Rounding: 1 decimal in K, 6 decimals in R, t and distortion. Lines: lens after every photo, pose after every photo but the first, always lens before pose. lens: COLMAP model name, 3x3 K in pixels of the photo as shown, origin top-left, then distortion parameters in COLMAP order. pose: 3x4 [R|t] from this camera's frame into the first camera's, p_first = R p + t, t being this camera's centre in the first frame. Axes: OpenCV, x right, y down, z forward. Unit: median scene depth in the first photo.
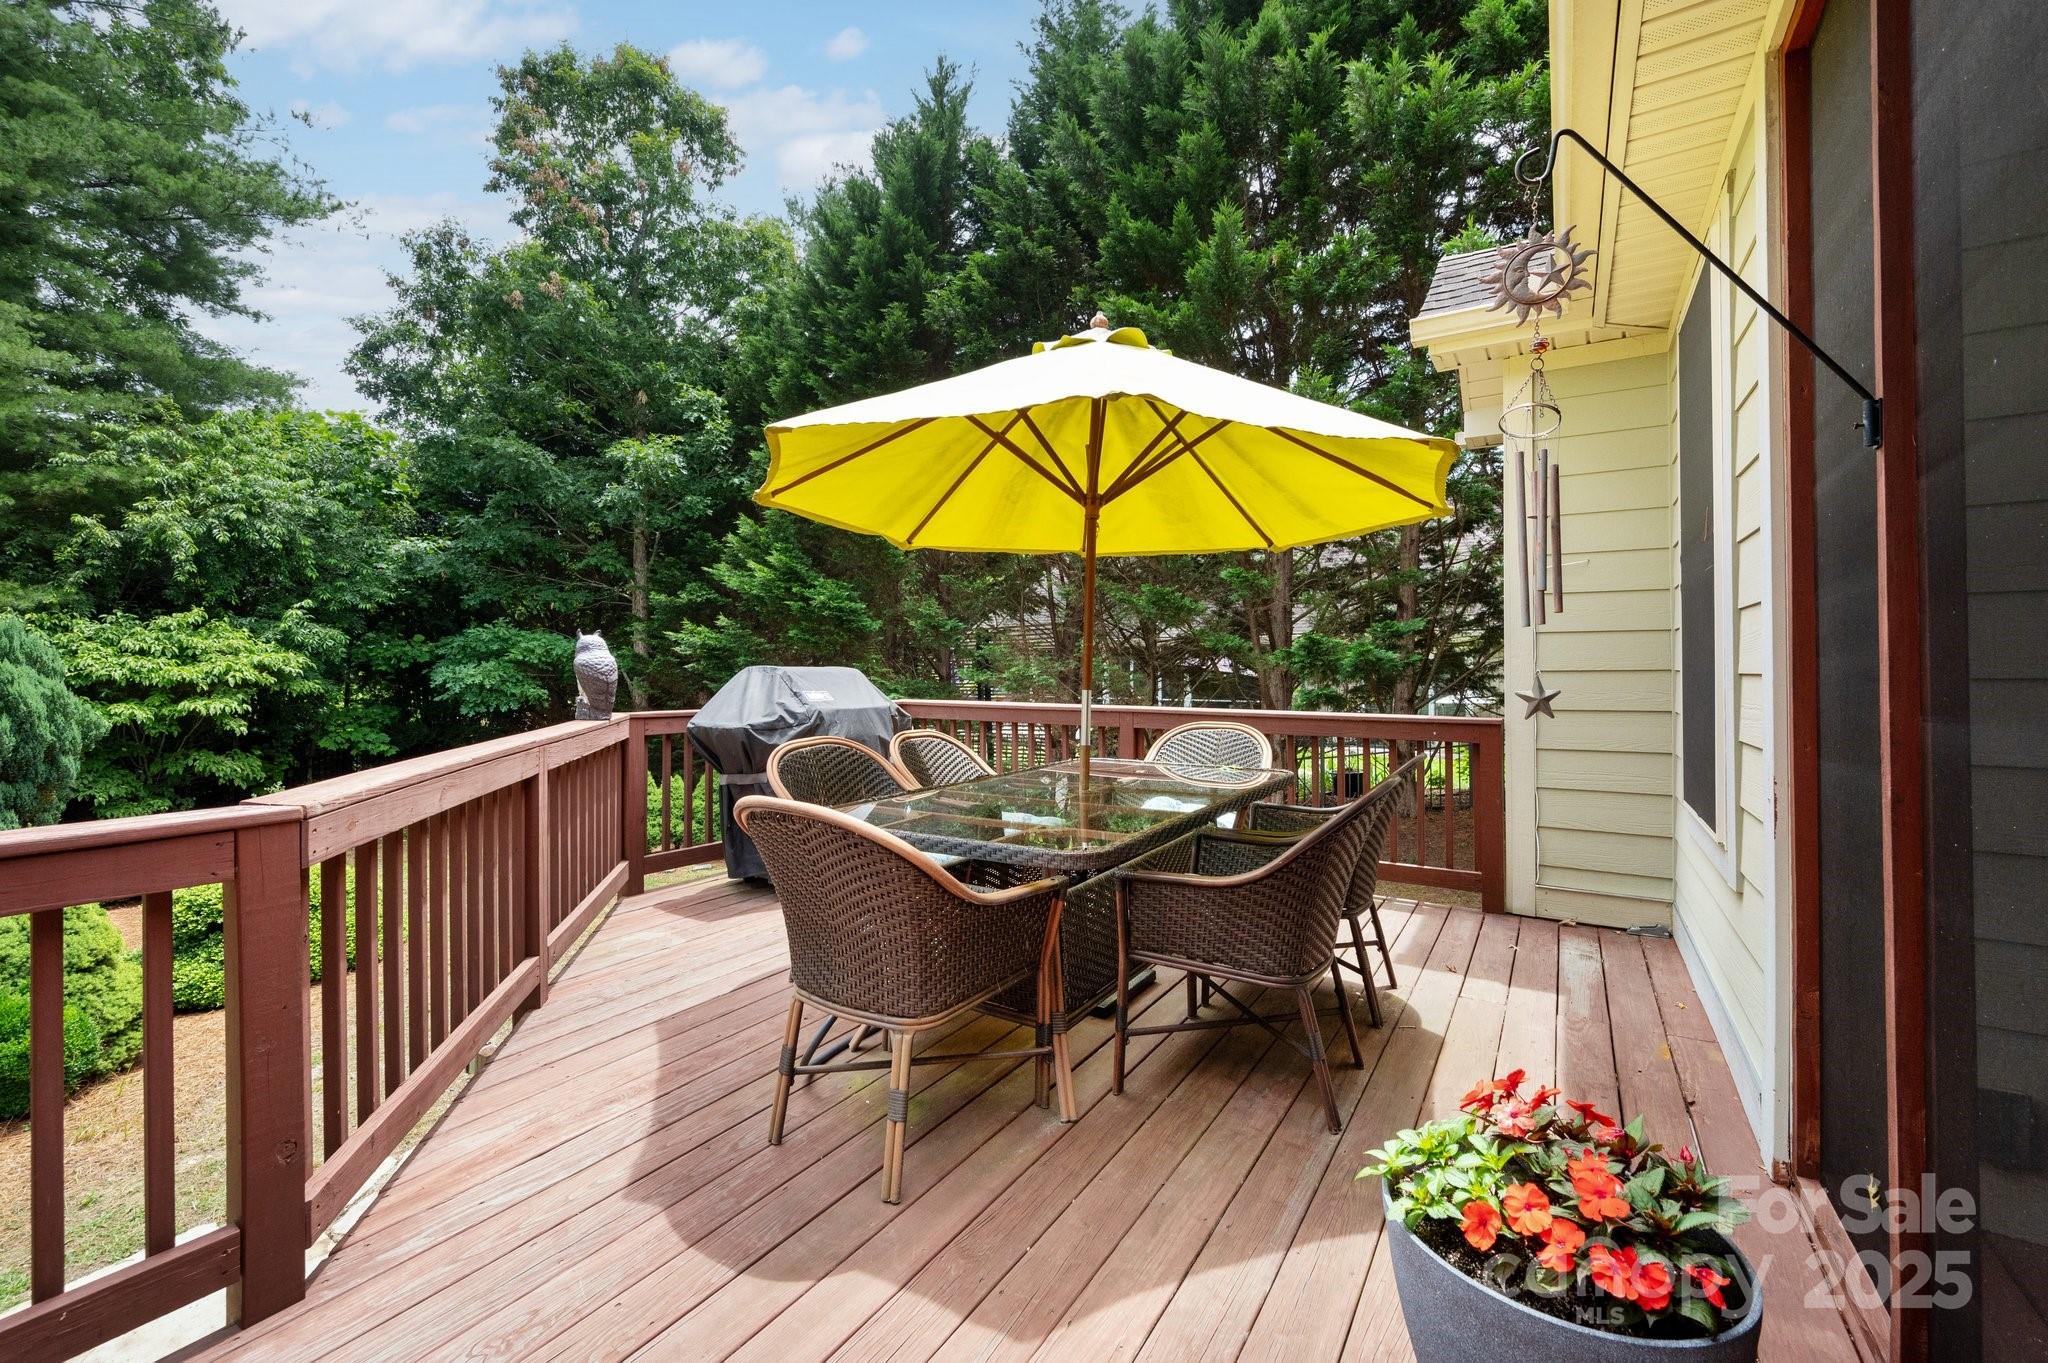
lens RADIAL K [[835.8, 0, 1013.8], [0, 835.8, 675.0], [0, 0, 1]] dist [-0.002173, 0.000174]
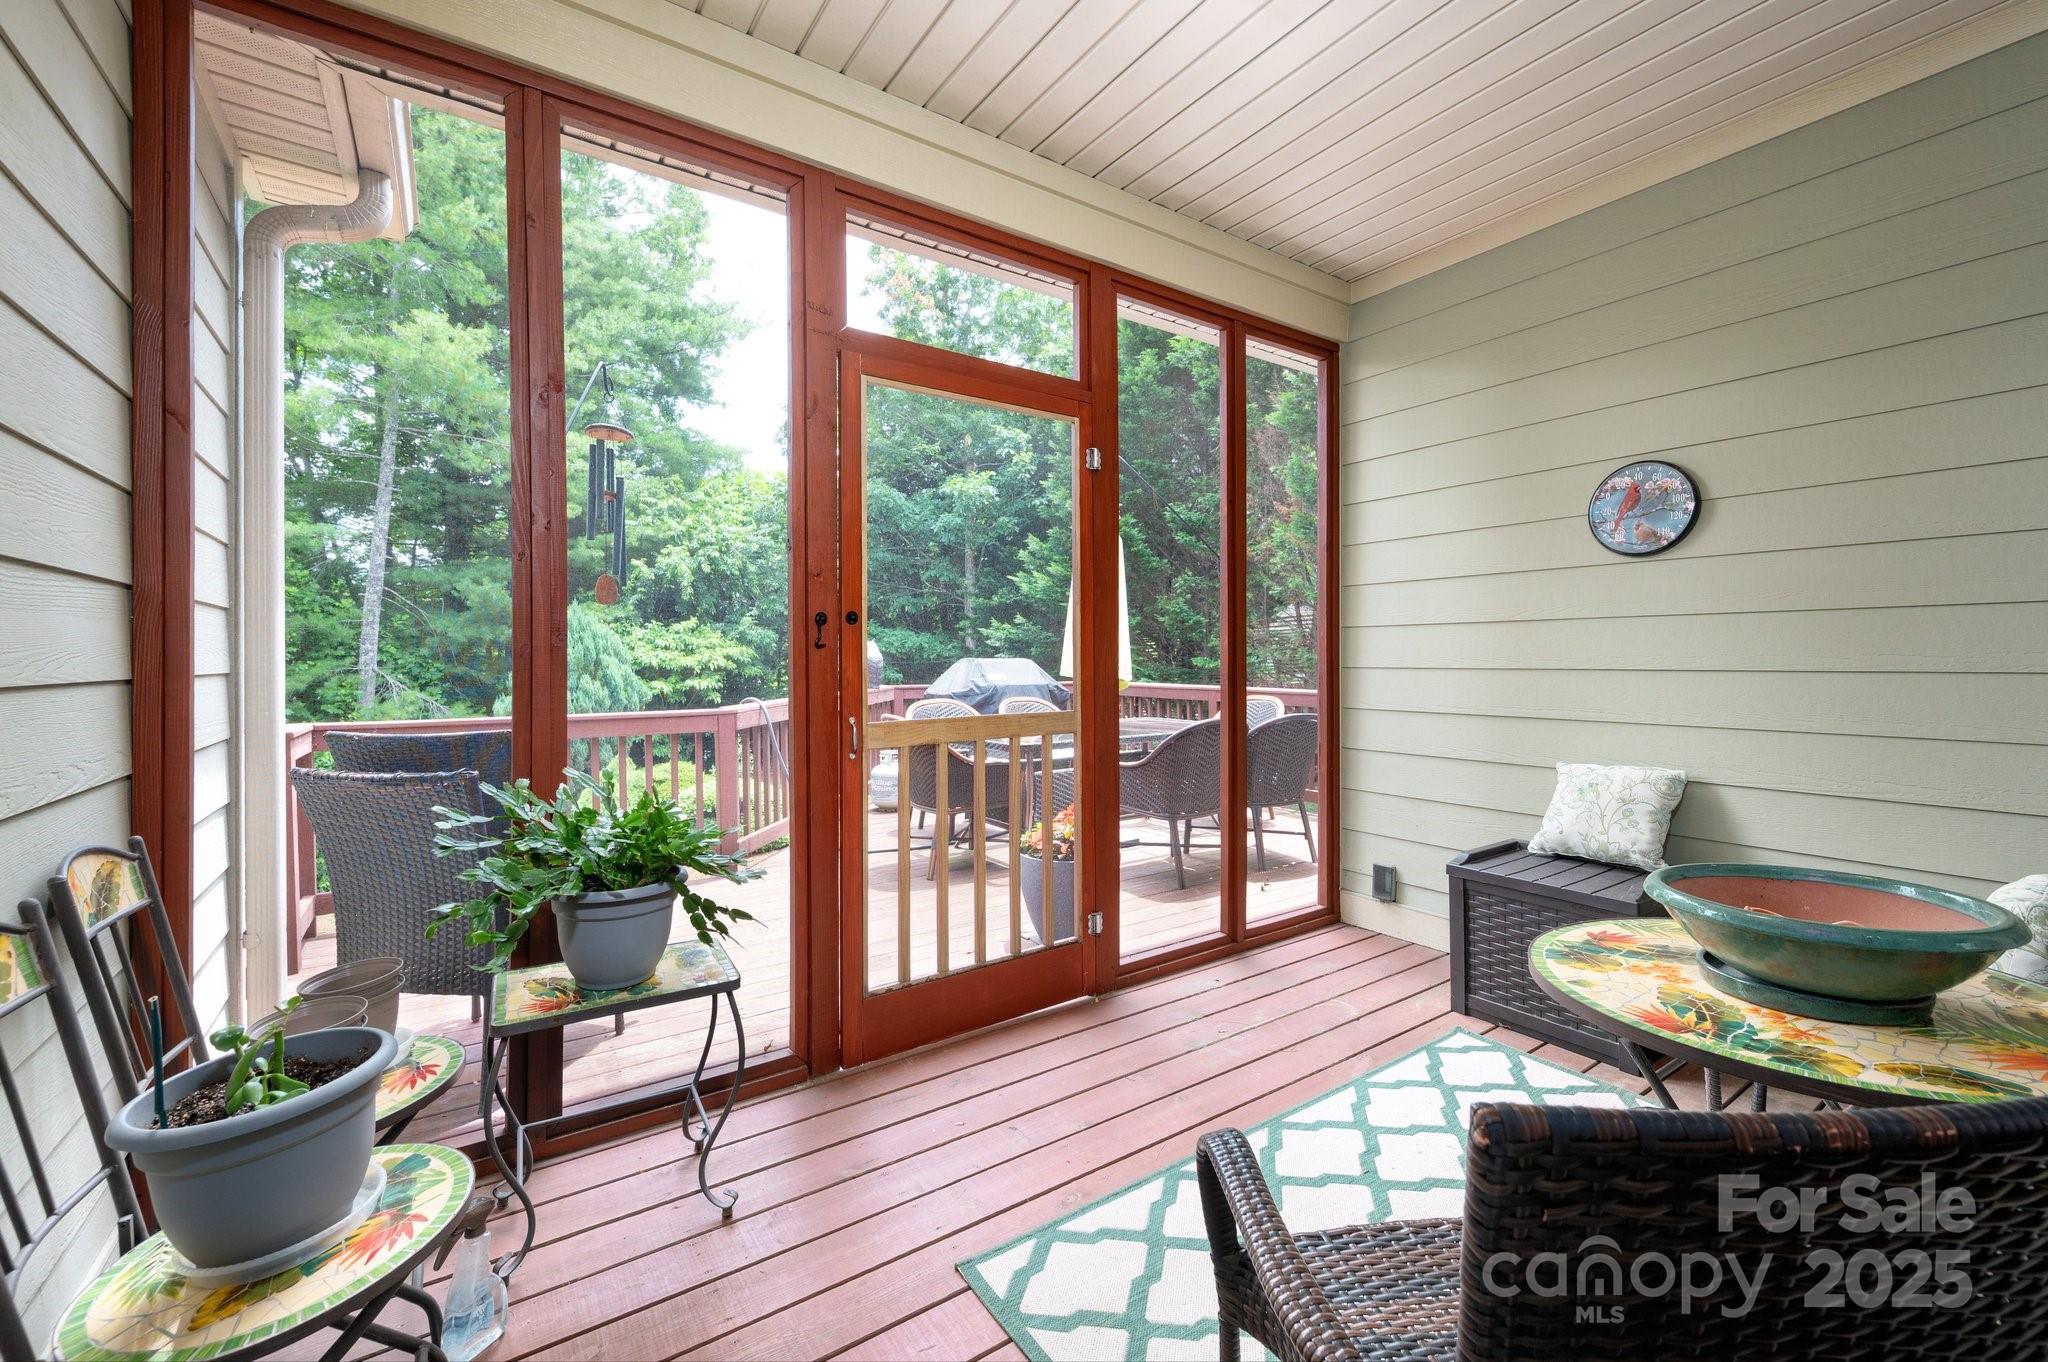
lens RADIAL K [[835.8, 0, 1033.1], [0, 835.8, 672.3], [0, 0, 1]] dist [-0.002173, 0.000174]
pose [[0.926933, 0.003640, -0.375209, 0.134981], [0.001218, 0.999918, 0.012710, -0.000977], [0.375224, -0.012238, 0.926853, -0.147569]]
